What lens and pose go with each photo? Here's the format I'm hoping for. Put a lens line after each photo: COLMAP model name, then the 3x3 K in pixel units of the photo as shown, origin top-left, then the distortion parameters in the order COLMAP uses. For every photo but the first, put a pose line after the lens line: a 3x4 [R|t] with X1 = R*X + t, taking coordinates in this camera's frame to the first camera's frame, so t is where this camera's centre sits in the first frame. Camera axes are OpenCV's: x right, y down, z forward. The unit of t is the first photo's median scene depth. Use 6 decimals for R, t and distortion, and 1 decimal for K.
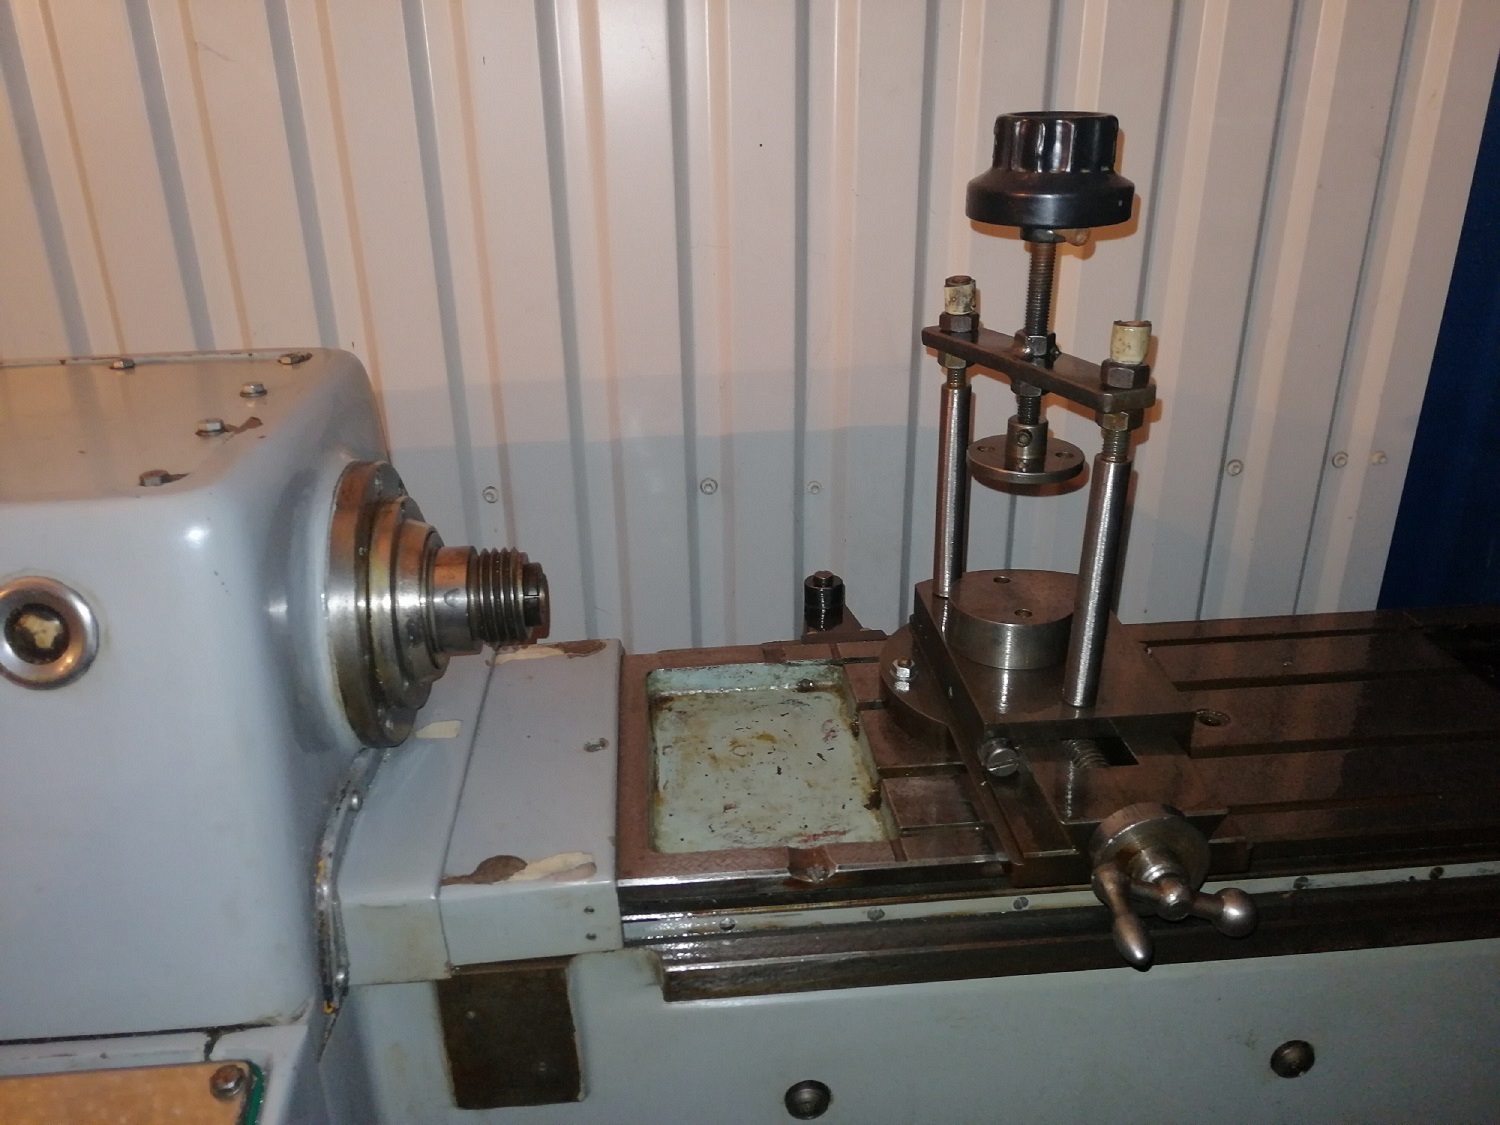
lens RADIAL K [[1182.9, 0, 751.2], [0, 1182.9, 562.4], [0, 0, 1]] dist [0.026437, -0.043329]
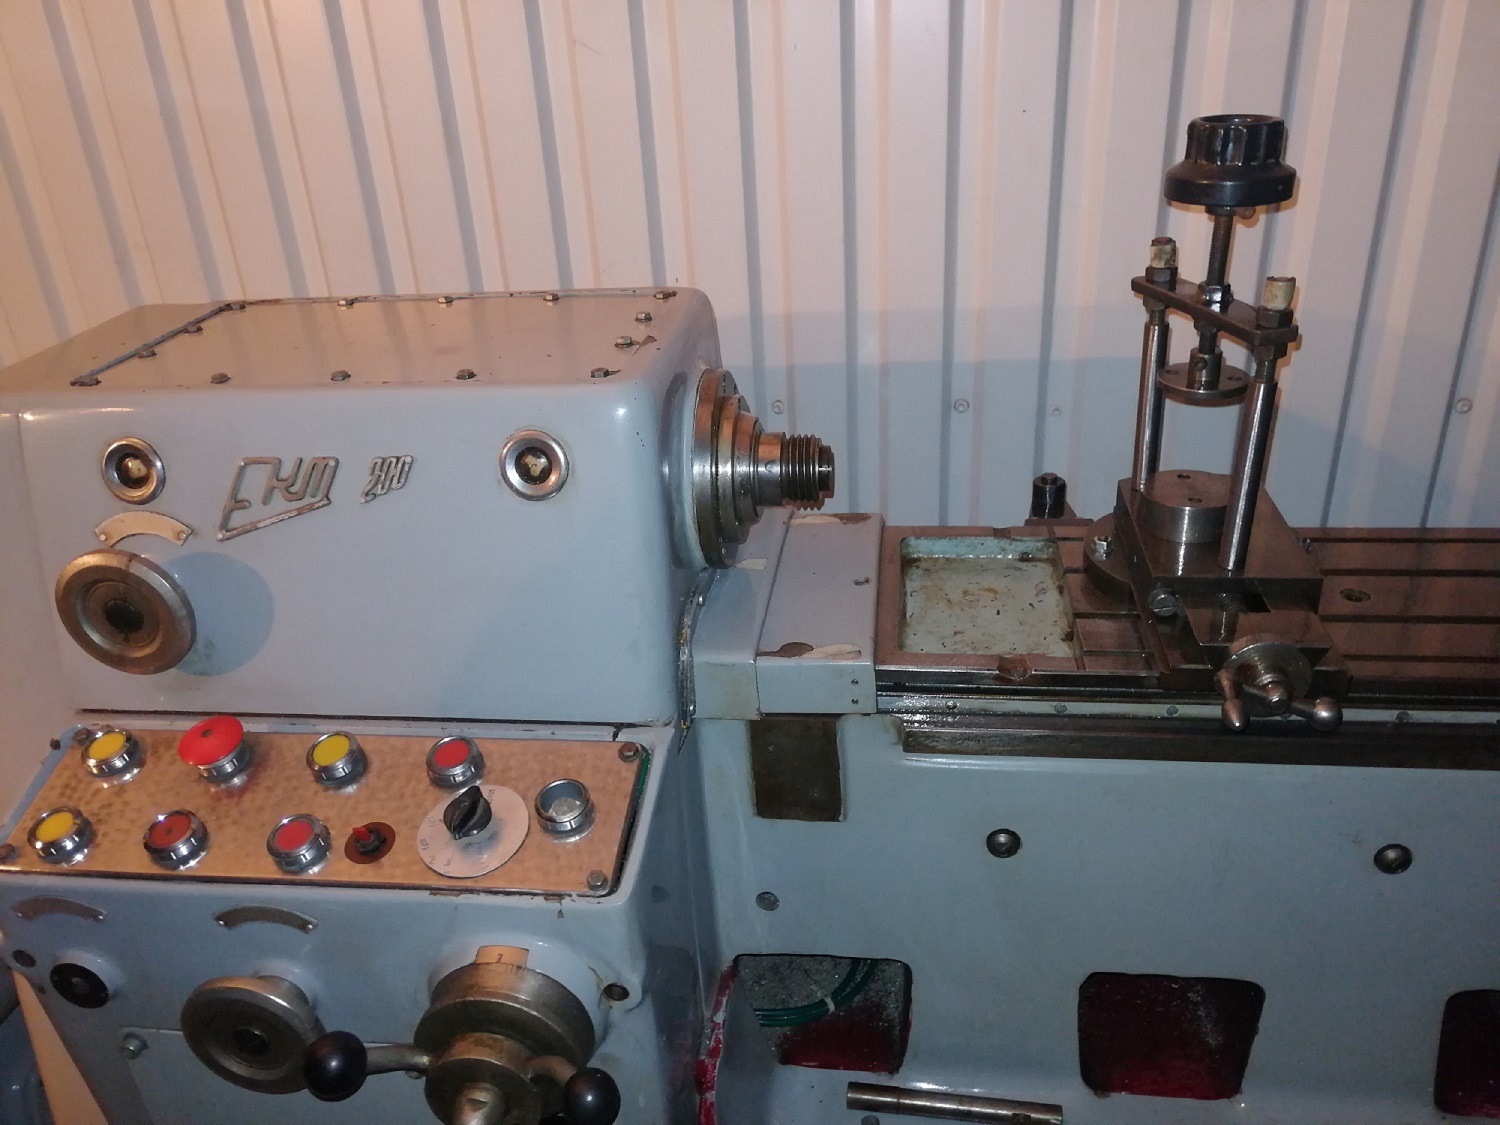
lens RADIAL K [[1182.9, 0, 746.9], [0, 1182.9, 558.3], [0, 0, 1]] dist [0.026437, -0.043329]
pose [[0.975457, 0.061407, -0.211456, 0.029032], [-0.050092, 0.997032, 0.058464, 0.058049], [0.214418, -0.046437, 0.975637, -0.402057]]
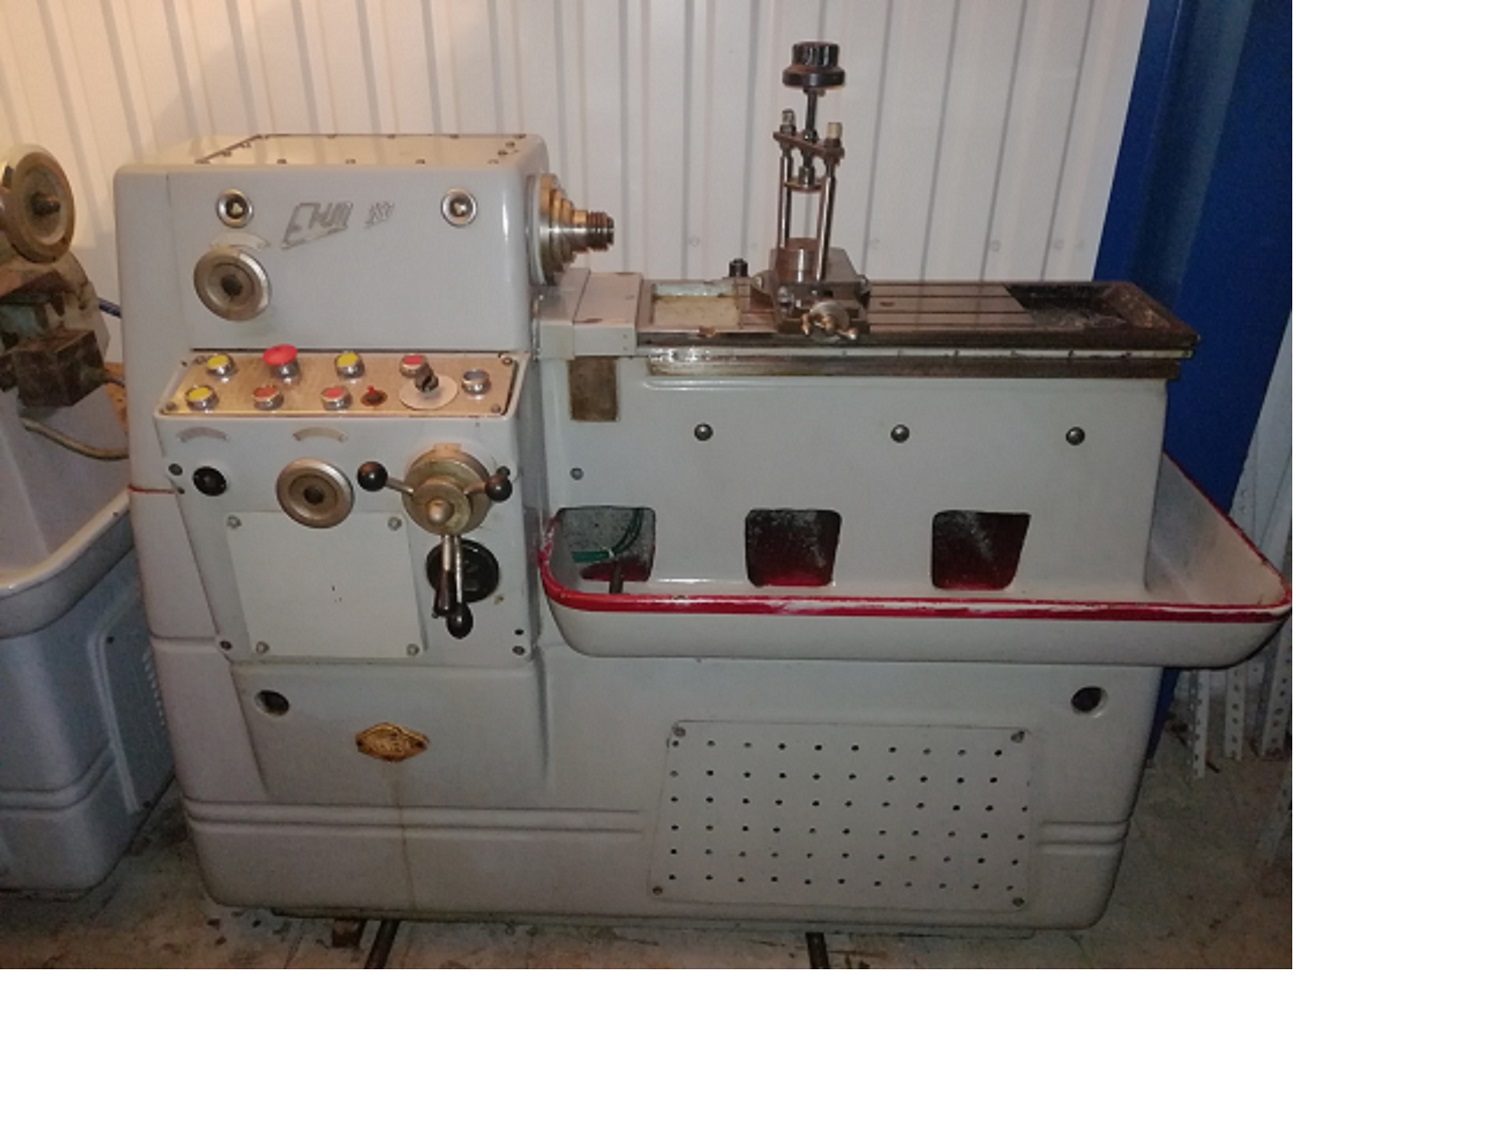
lens RADIAL K [[1008.3, 0, 642.4], [0, 1008.3, 472.2], [0, 0, 1]] dist [0.017900, -0.003893]
pose [[0.991684, 0.068271, -0.109098, 0.164584], [-0.061750, 0.996159, 0.062076, 0.420807], [0.112917, -0.054823, 0.992091, -1.226166]]
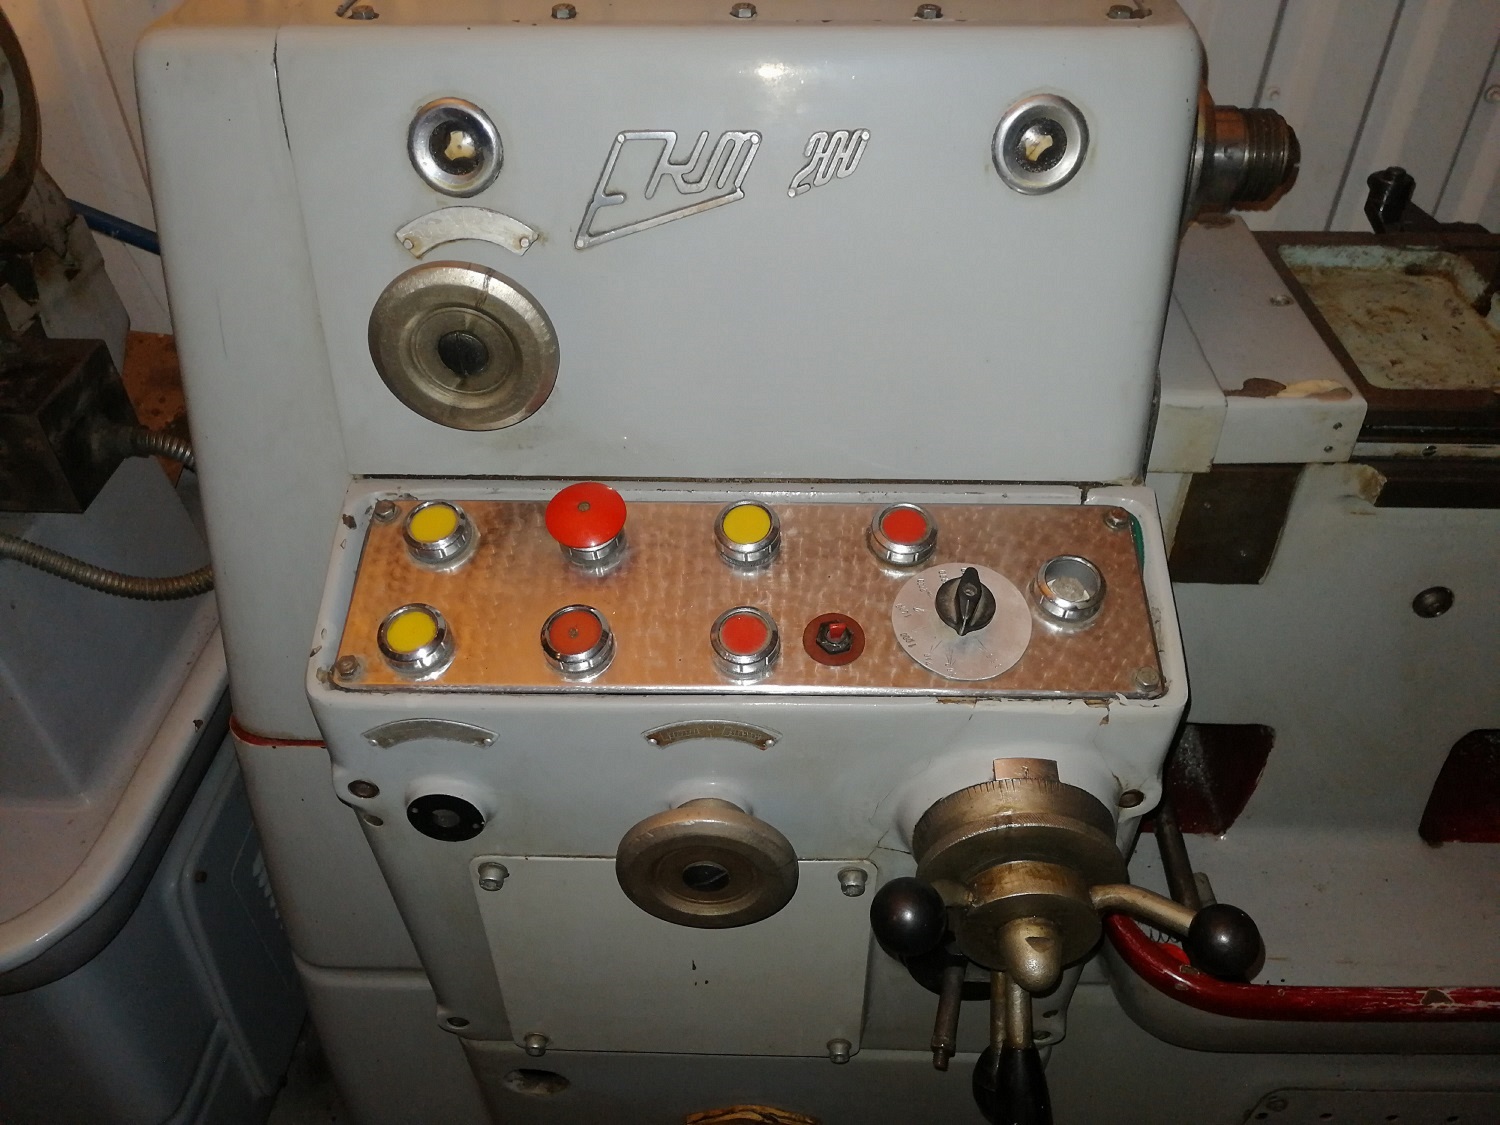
lens RADIAL K [[1182.9, 0, 754.3], [0, 1182.9, 558.2], [0, 0, 1]] dist [0.026437, -0.043329]
pose [[0.993410, 0.082740, -0.079319, -0.569298], [-0.056647, 0.956016, 0.287794, 0.098797], [0.099642, -0.281404, 0.954402, -0.229836]]
